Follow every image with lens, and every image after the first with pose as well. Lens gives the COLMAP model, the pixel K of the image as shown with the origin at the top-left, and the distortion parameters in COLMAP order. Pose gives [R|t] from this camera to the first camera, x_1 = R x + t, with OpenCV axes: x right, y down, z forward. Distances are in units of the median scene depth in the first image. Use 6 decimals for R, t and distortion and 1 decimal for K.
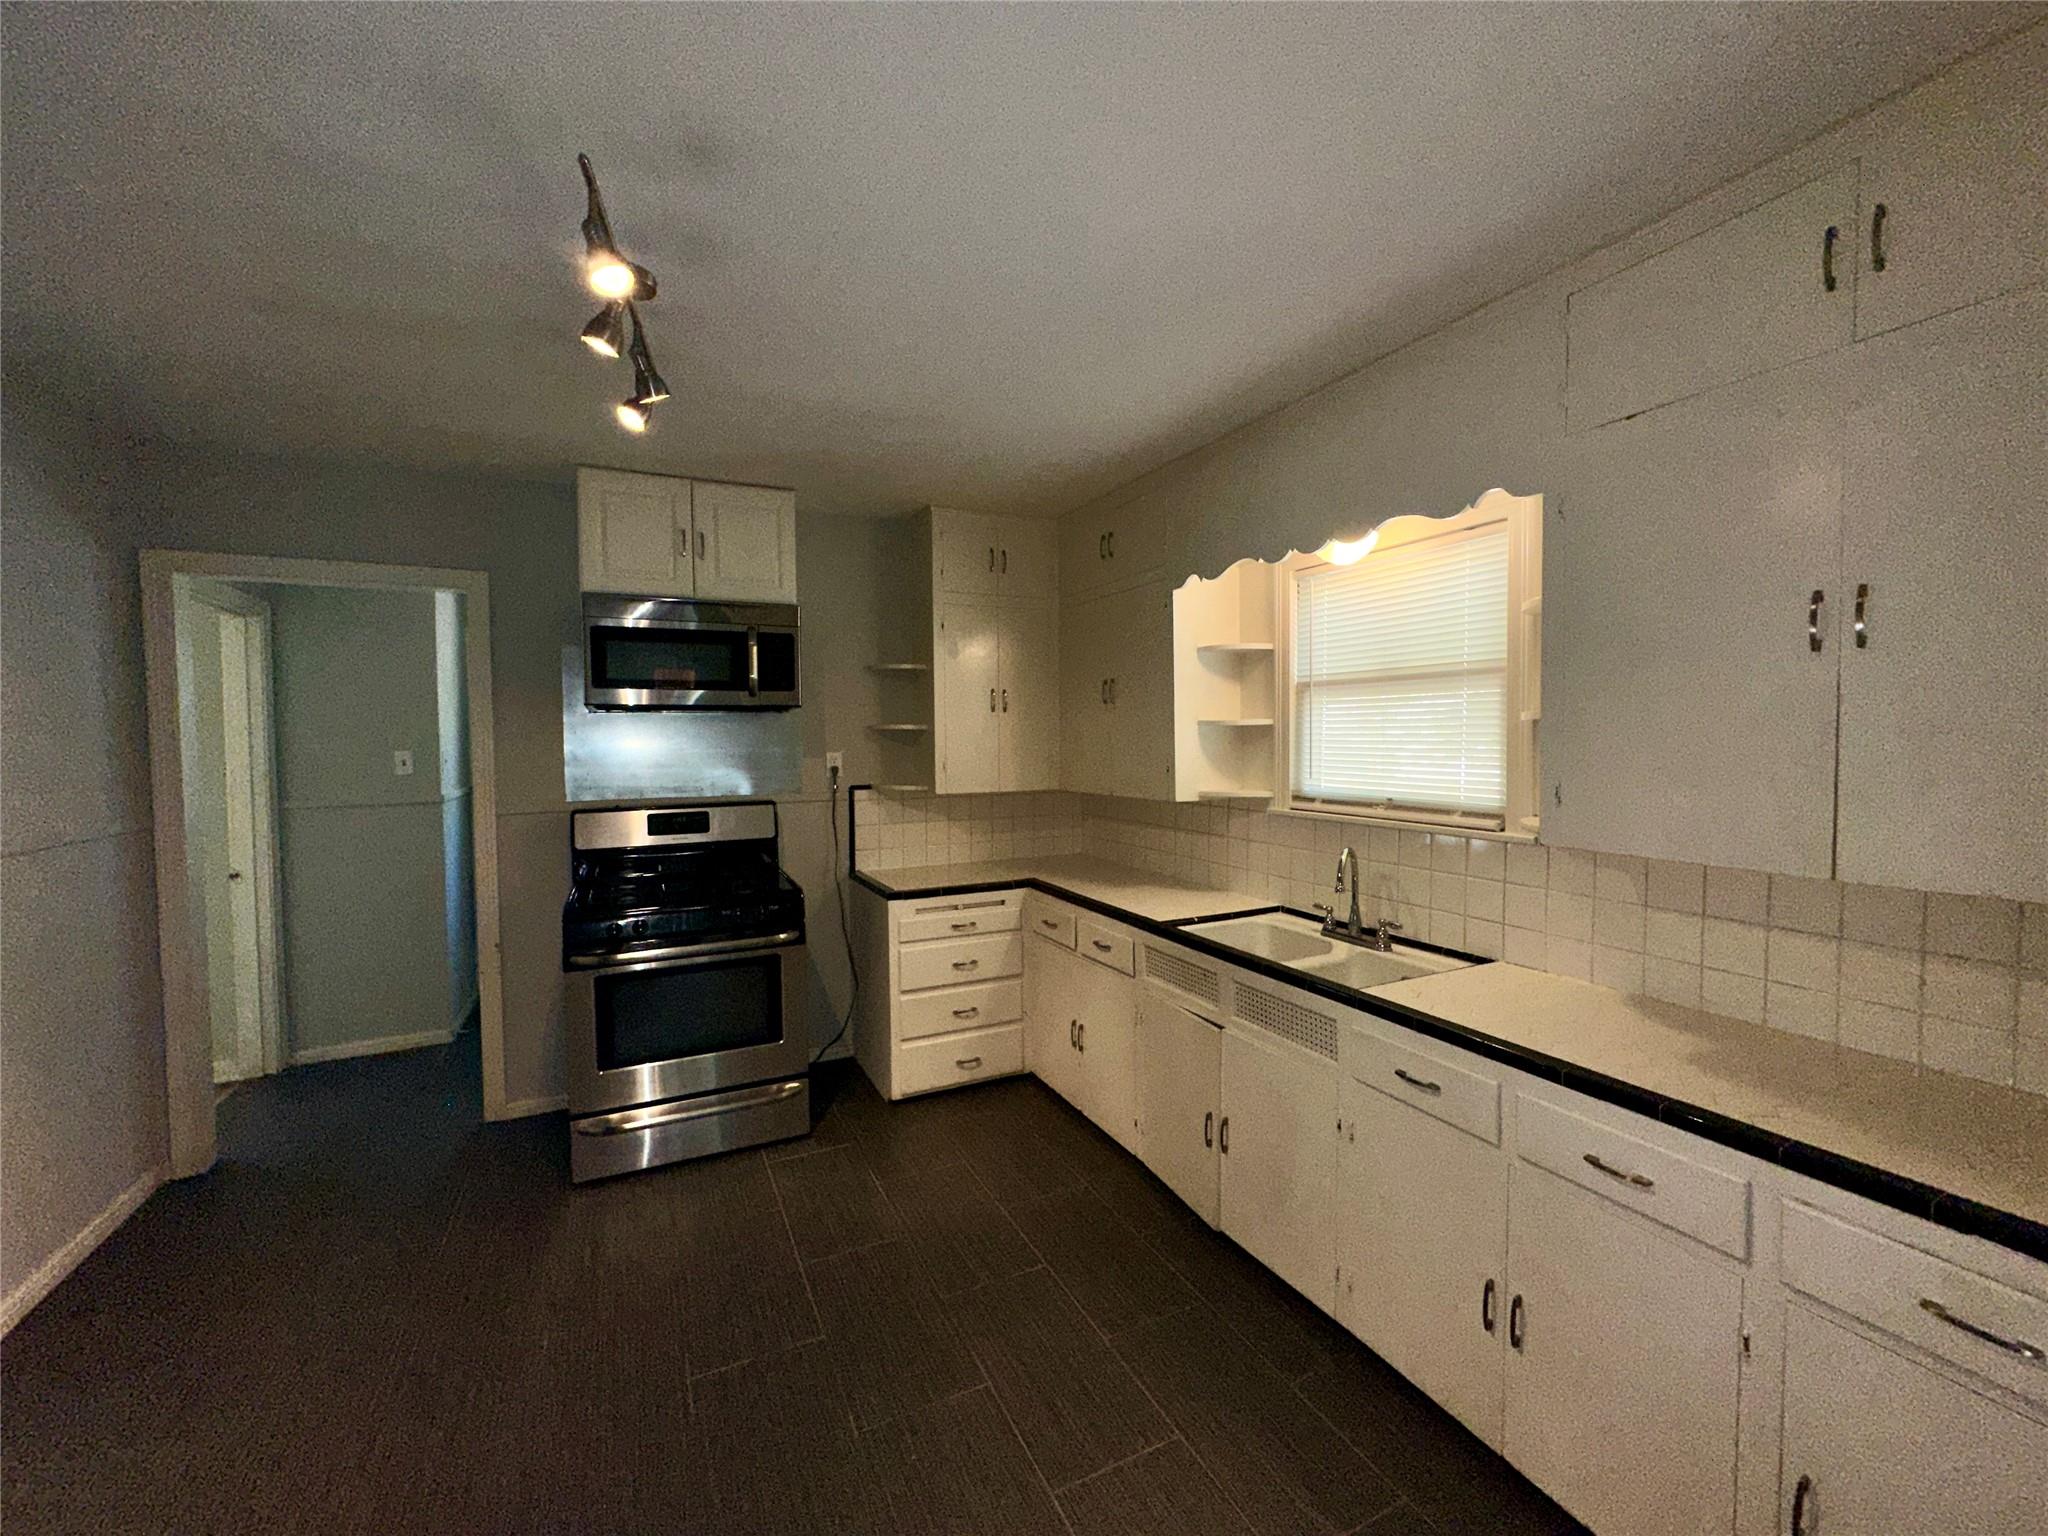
lens RADIAL K [[826.9, 0, 1024.0], [0, 826.9, 768.0], [0, 0, 1]] dist [-0.000087, -0.000287]
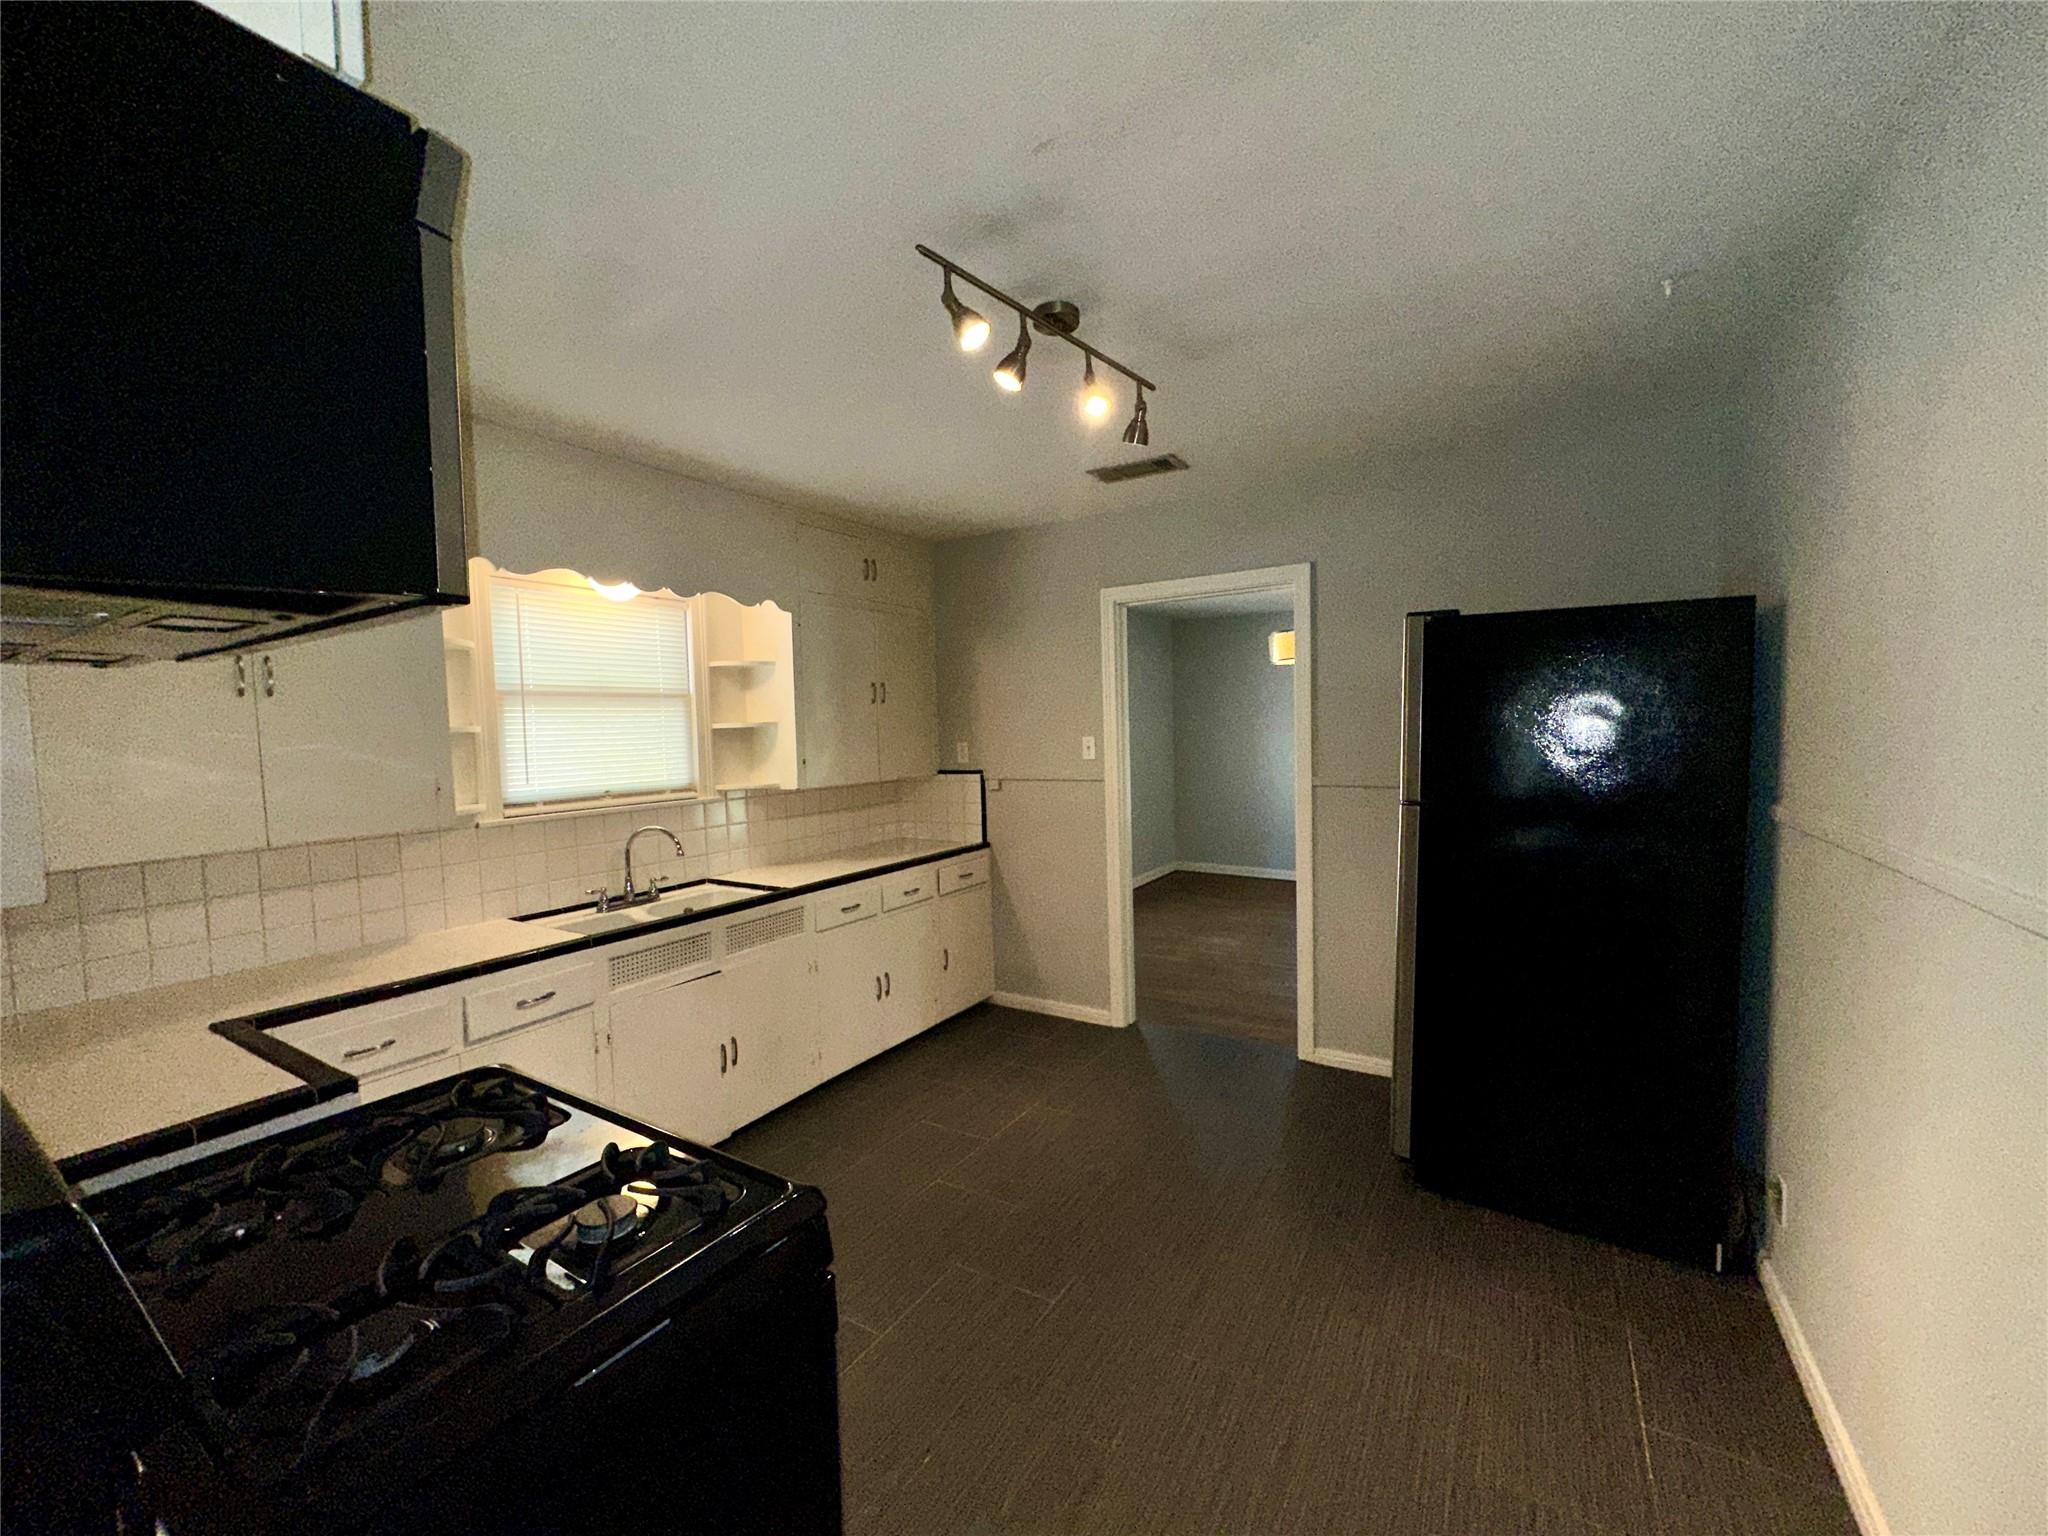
lens RADIAL K [[818.2, 0, 1025.1], [0, 818.2, 766.9], [0, 0, 1]] dist [-0.002169, 0.000024]
pose [[-0.528819, -0.002210, 0.848732, -1.005327], [0.081142, 0.995284, 0.053149, -0.014913], [-0.844847, 0.096974, -0.526146, 1.195807]]
